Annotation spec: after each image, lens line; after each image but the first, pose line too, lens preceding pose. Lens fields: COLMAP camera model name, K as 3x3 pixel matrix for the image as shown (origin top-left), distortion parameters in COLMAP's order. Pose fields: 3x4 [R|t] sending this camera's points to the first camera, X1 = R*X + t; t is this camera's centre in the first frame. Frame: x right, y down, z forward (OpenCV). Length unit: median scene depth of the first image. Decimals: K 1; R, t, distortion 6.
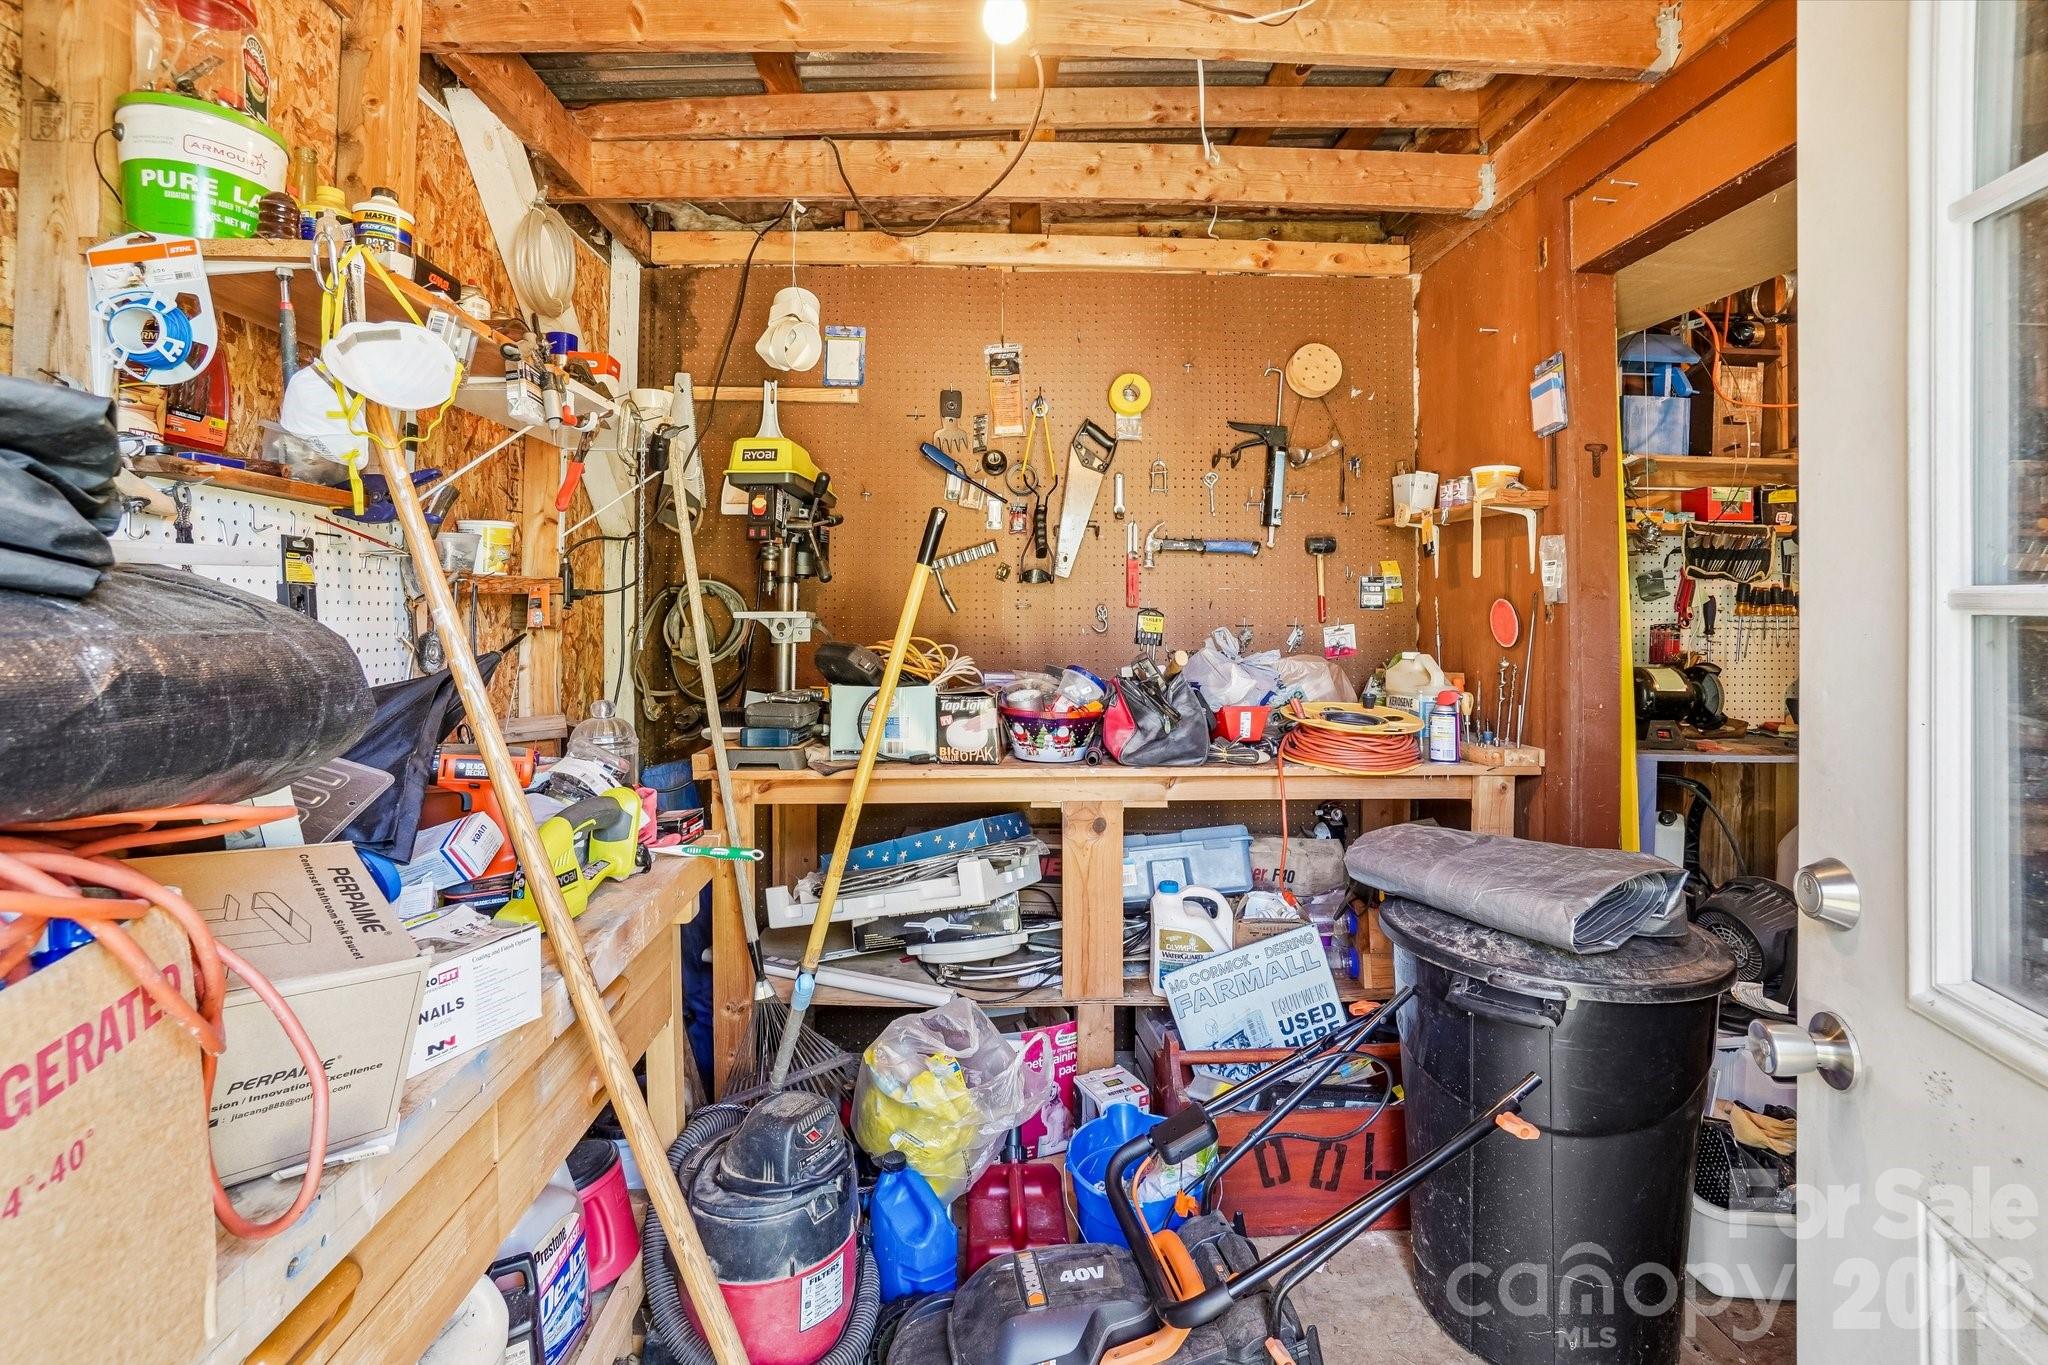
lens RADIAL K [[906.3, 0, 1026.2], [0, 906.3, 669.7], [0, 0, 1]] dist [-0.062835, 0.023753]
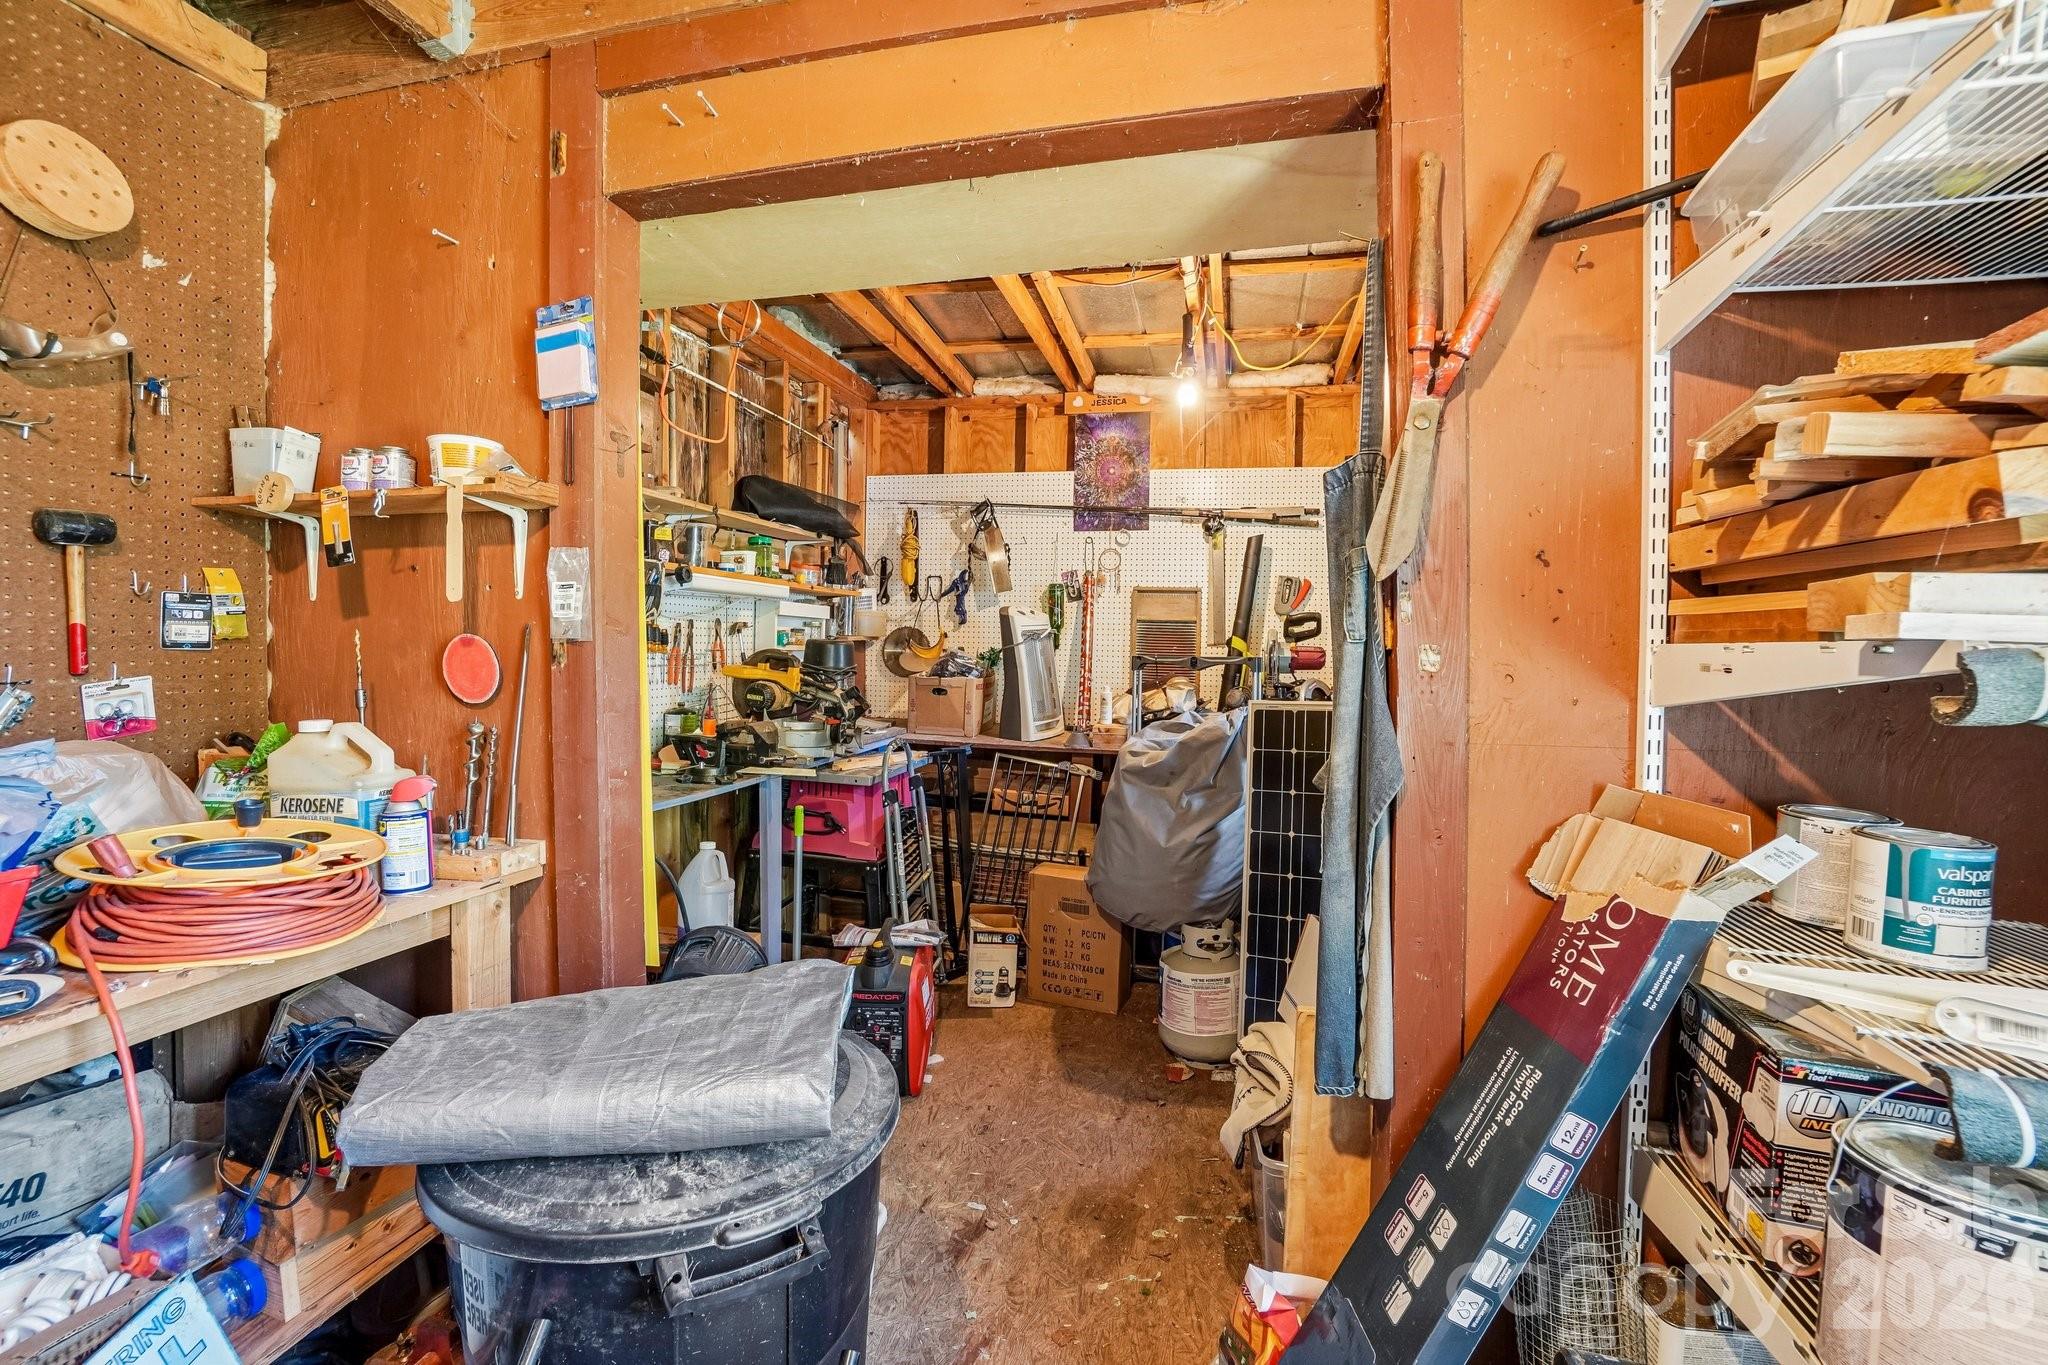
lens RADIAL K [[906.3, 0, 1026.2], [0, 906.3, 669.7], [0, 0, 1]] dist [-0.062835, 0.023753]
pose [[0.284319, -0.025738, 0.958384, -0.002214], [0.062971, 0.997982, 0.008120, -0.030355], [-0.956659, 0.058041, 0.285367, 0.395486]]
